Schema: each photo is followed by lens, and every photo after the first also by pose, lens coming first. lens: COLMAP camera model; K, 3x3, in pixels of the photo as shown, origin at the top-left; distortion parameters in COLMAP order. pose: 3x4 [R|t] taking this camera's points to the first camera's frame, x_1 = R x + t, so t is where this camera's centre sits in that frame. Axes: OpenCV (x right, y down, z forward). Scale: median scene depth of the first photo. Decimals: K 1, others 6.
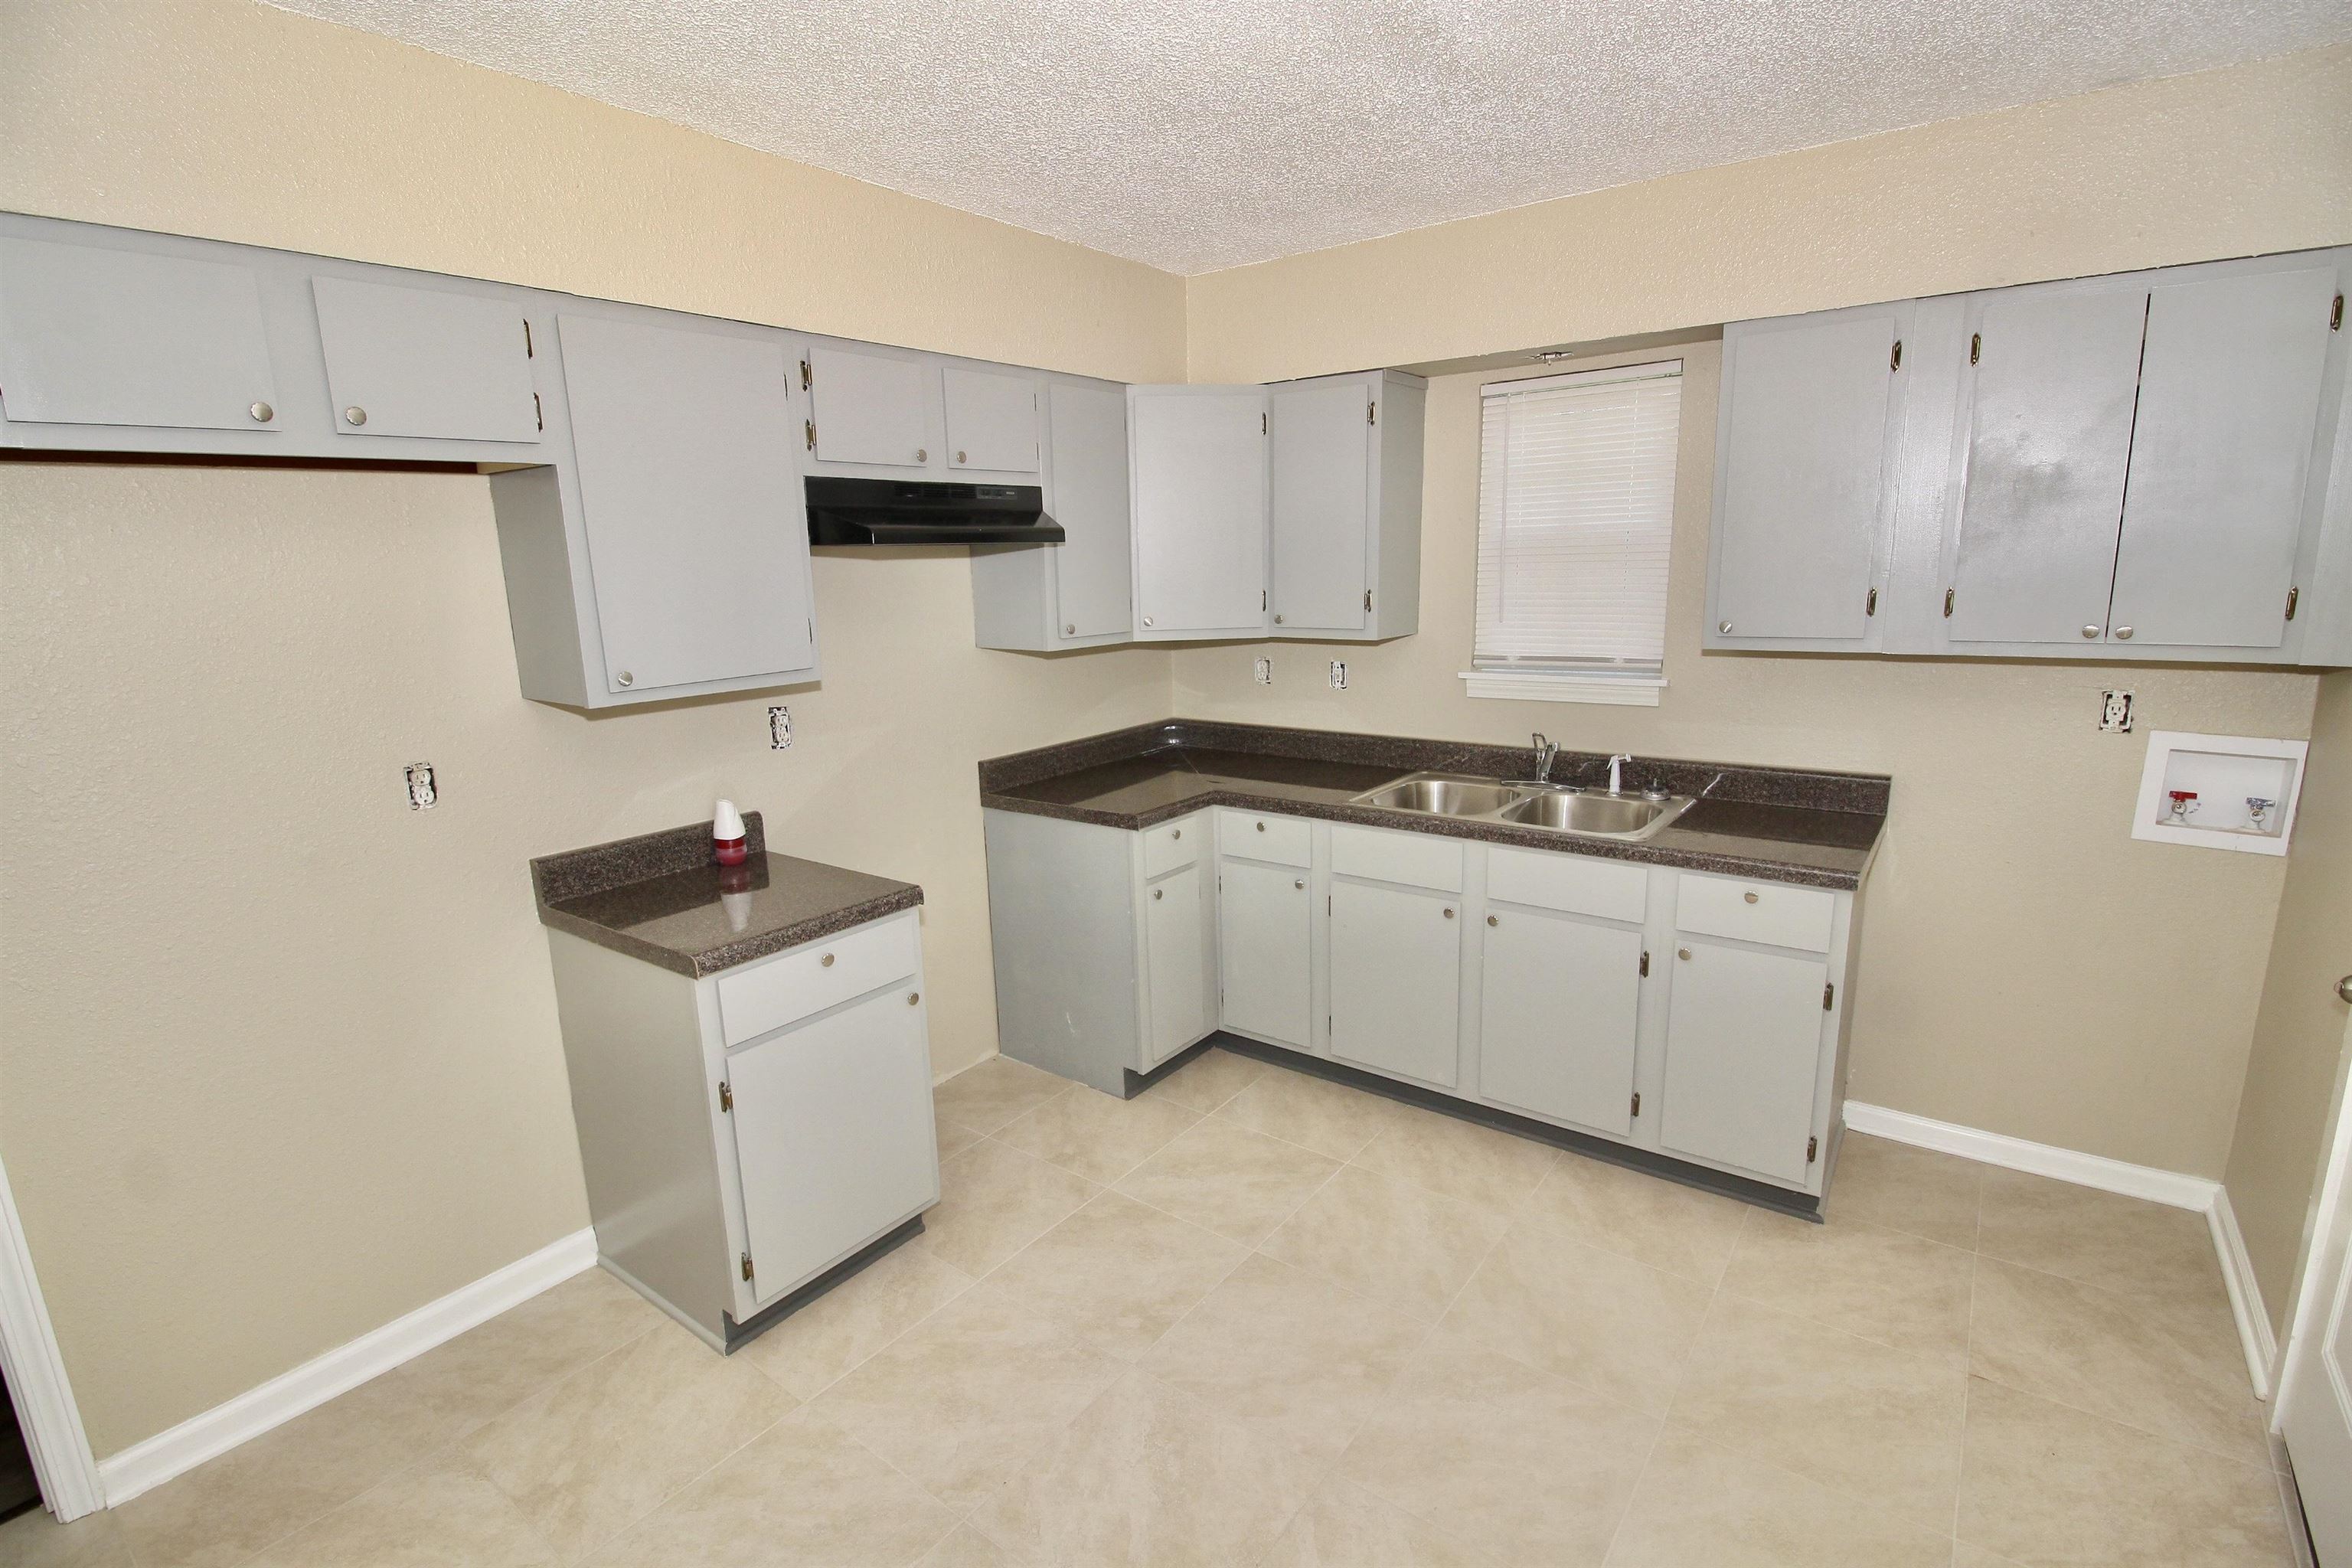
lens RADIAL K [[1100.4, 0, 1160.6], [0, 1100.4, 791.3], [0, 0, 1]] dist [0.001724, -0.011101]
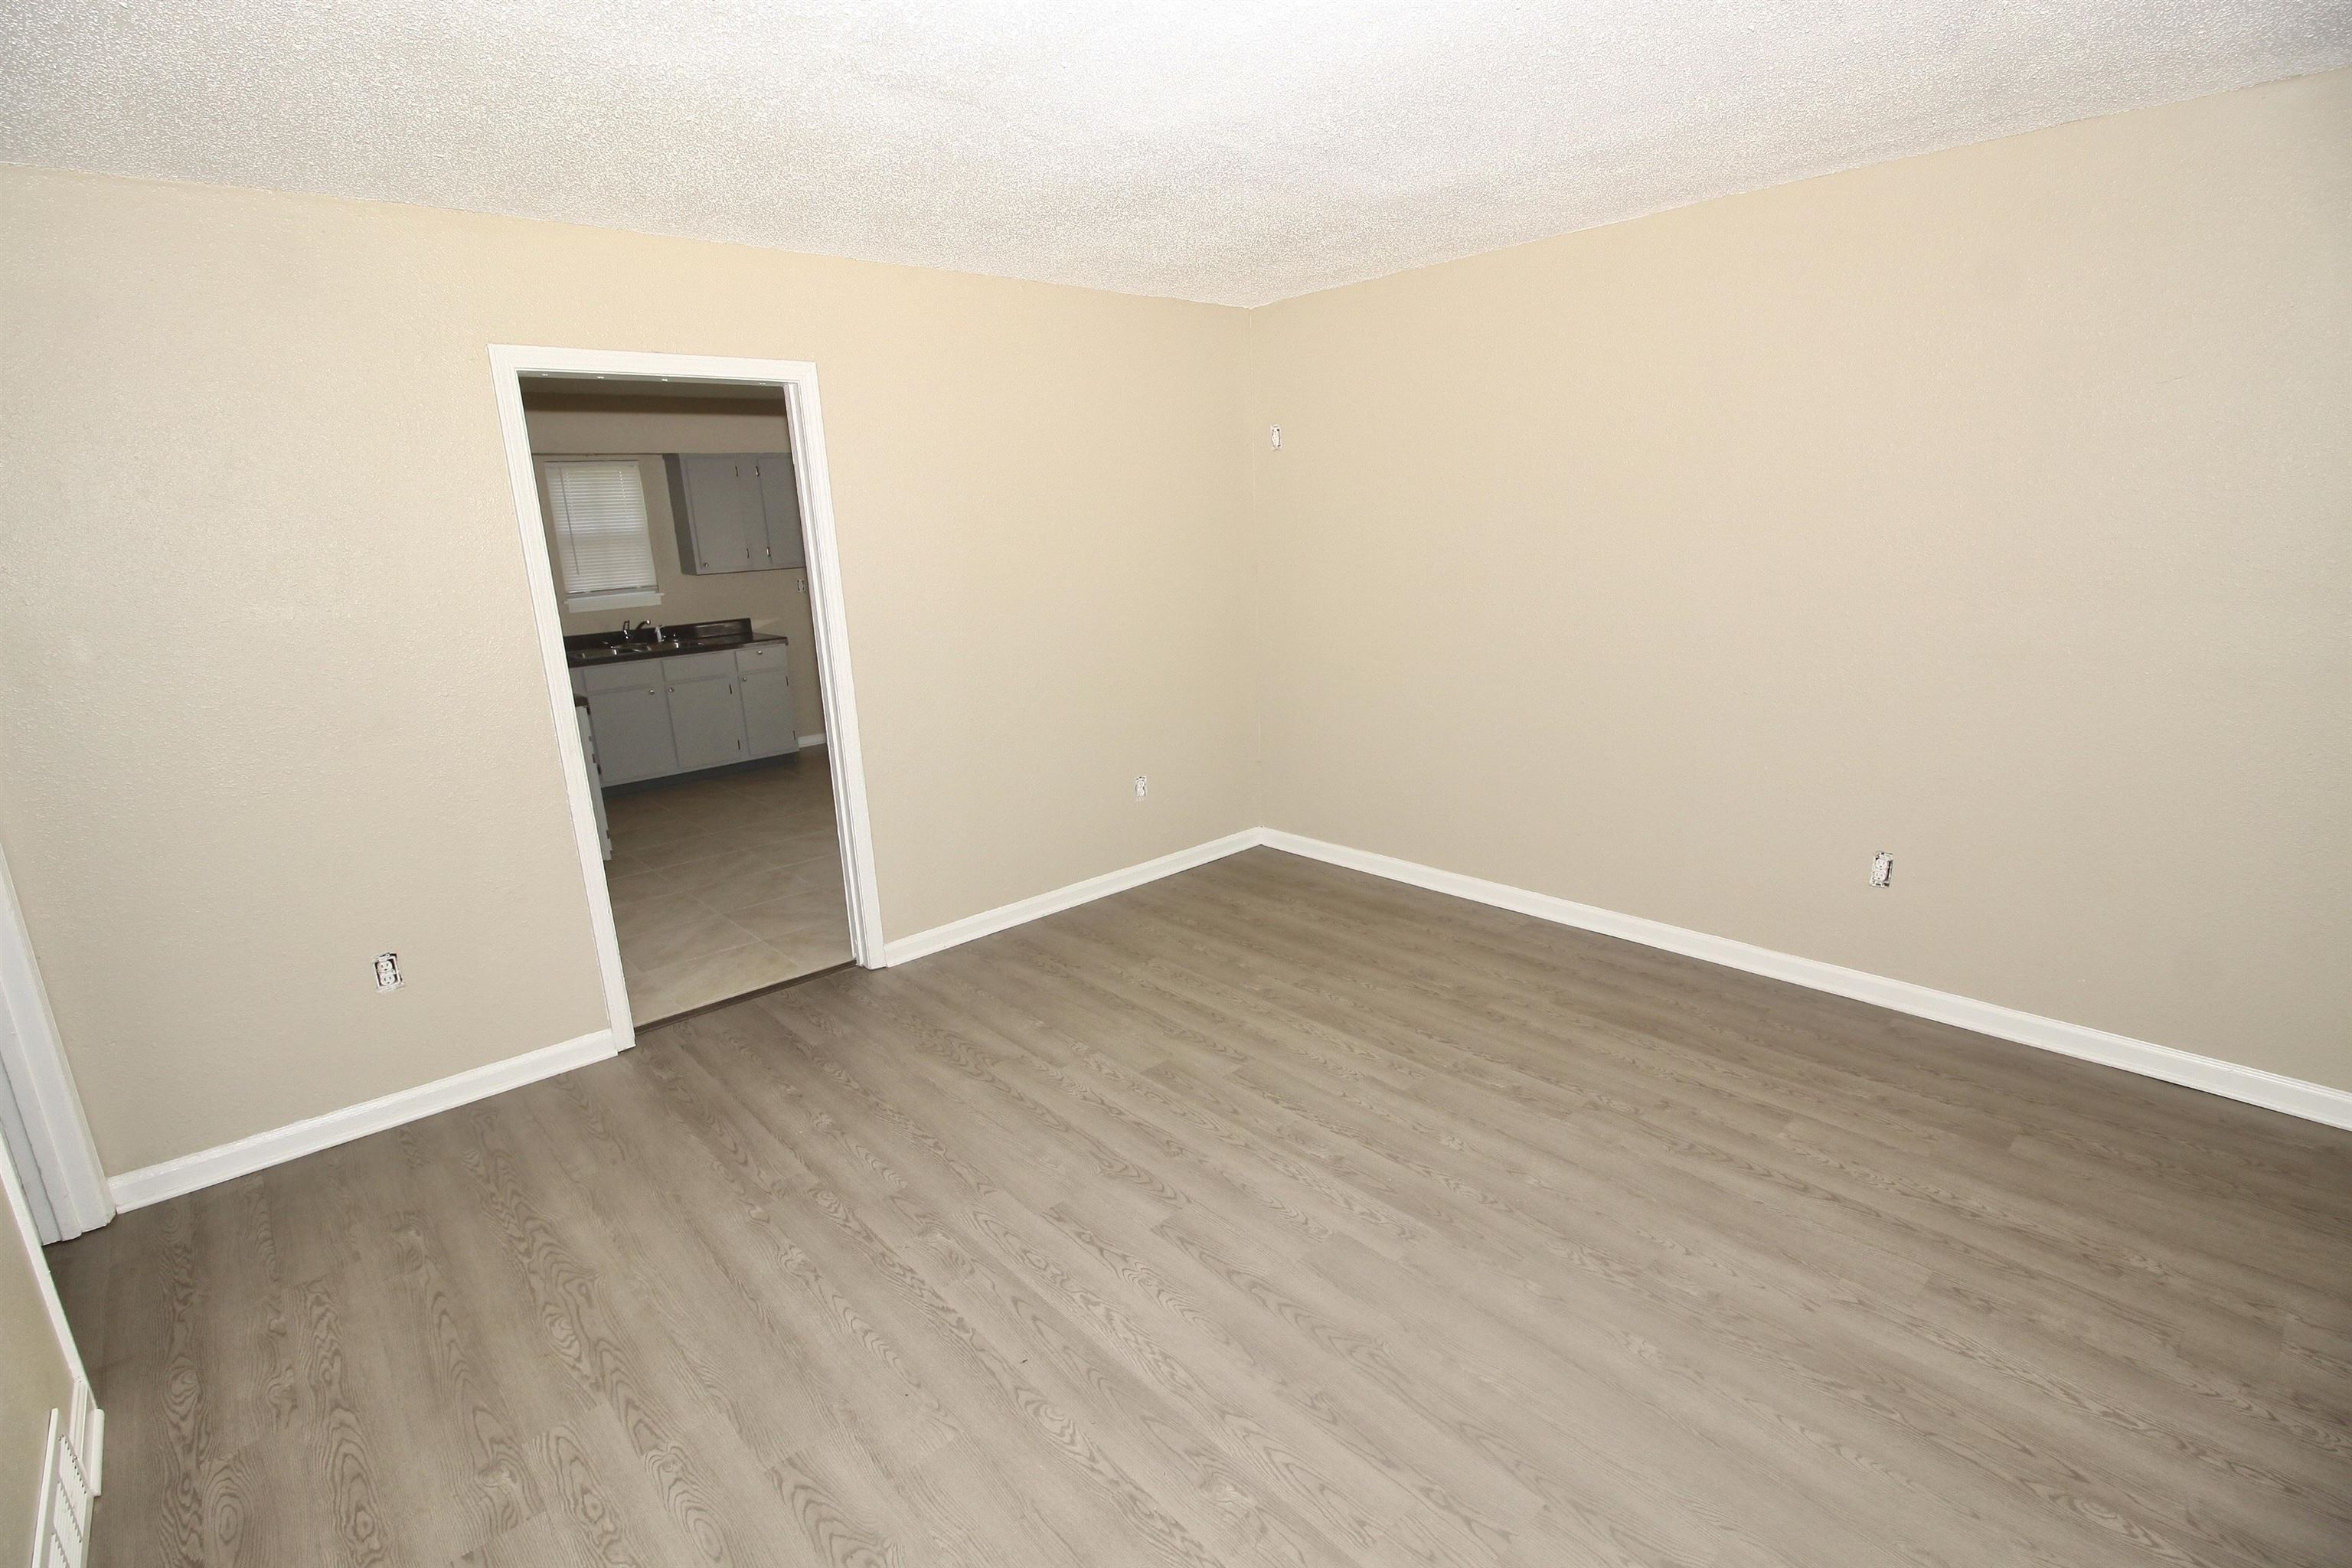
lens RADIAL K [[1100.4, 0, 1160.6], [0, 1100.4, 791.3], [0, 0, 1]] dist [0.001724, -0.011101]
pose [[0.186947, -0.216179, 0.958289, -1.958964], [0.242637, 0.955425, 0.168198, 0.194083], [-0.951934, 0.201072, 0.231067, -0.558051]]
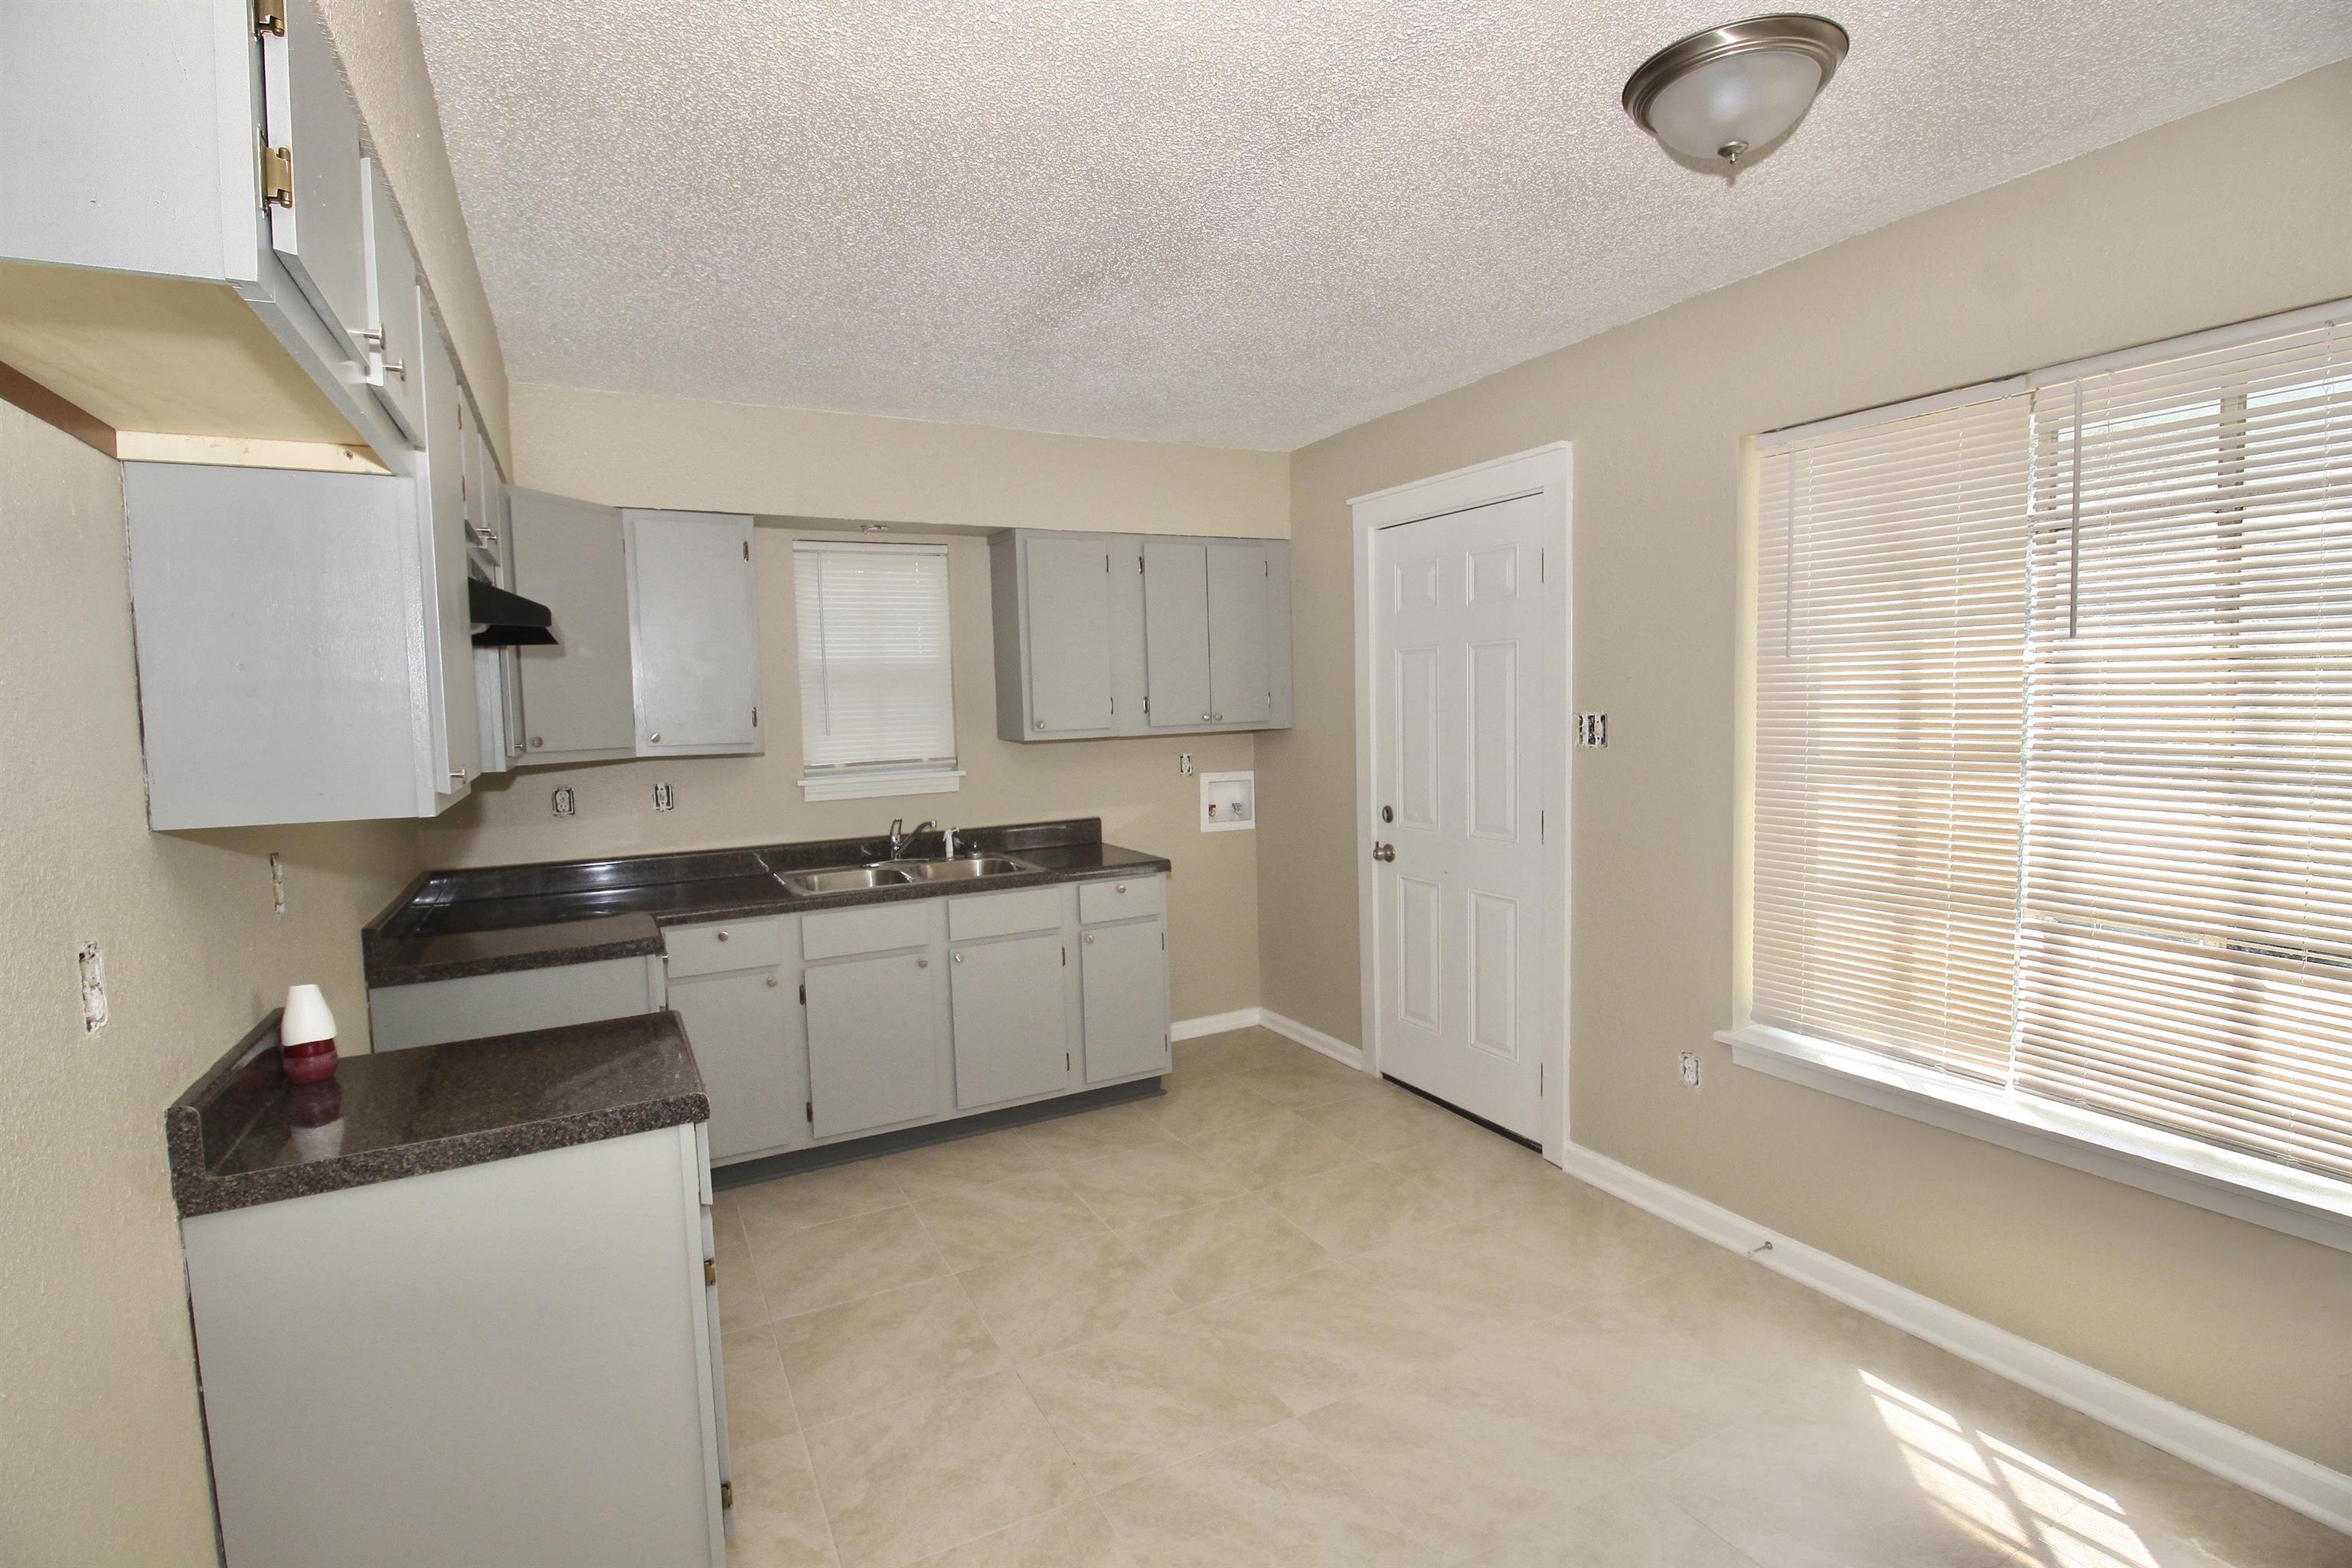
lens RADIAL K [[1100.4, 0, 1160.6], [0, 1100.4, 791.3], [0, 0, 1]] dist [0.001724, -0.011101]
pose [[0.431032, -0.057941, 0.900474, -0.757909], [0.205164, 0.978092, -0.035271, 0.024242], [-0.878703, 0.199948, 0.433477, 0.230611]]
